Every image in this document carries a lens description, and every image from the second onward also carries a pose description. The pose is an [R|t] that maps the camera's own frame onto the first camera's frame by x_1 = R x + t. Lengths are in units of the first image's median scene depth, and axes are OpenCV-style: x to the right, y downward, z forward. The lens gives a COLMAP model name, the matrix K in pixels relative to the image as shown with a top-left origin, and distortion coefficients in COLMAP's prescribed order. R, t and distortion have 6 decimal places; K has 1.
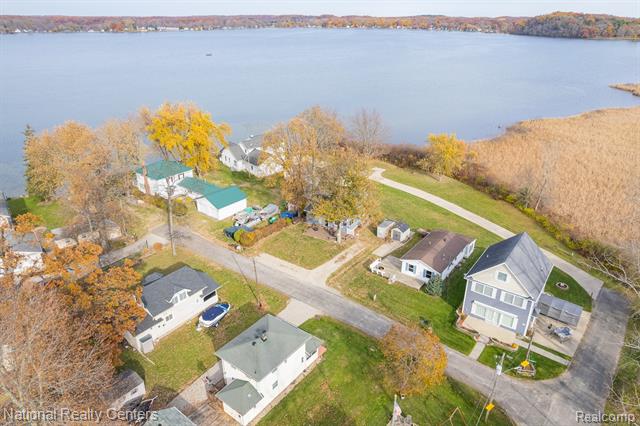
lens RADIAL K [[425.5, 0, 320.0], [0, 425.5, 213.0], [0, 0, 1]] dist [-0.078914, 0.067989]
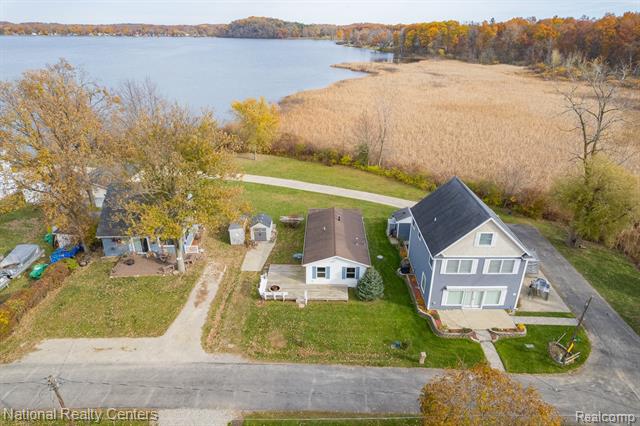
lens RADIAL K [[411.6, 0, 320.0], [0, 411.6, 213.0], [0, 0, 1]] dist [-0.072418, 0.066554]
pose [[0.802550, -0.243295, 0.544721, -0.092647], [0.247552, 0.966557, 0.066980, -0.000217], [-0.542799, 0.081093, 0.835938, 0.408752]]
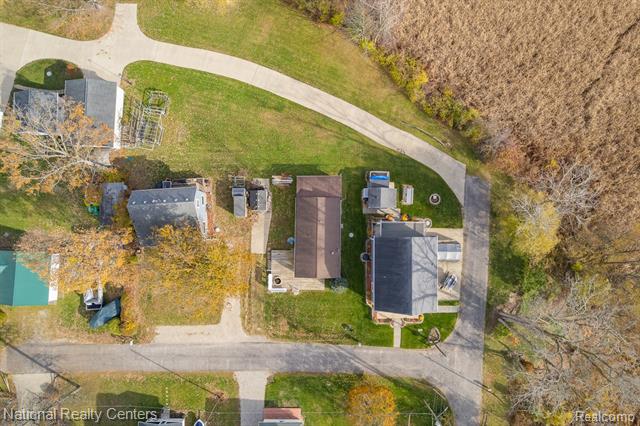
lens RADIAL K [[411.6, 0, 320.0], [0, 411.6, 213.0], [0, 0, 1]] dist [-0.072418, 0.066554]
pose [[0.801700, -0.597012, 0.029236, 0.258527], [0.250026, 0.379373, 0.890822, -0.663594], [-0.542922, -0.706861, 0.453412, 0.571799]]
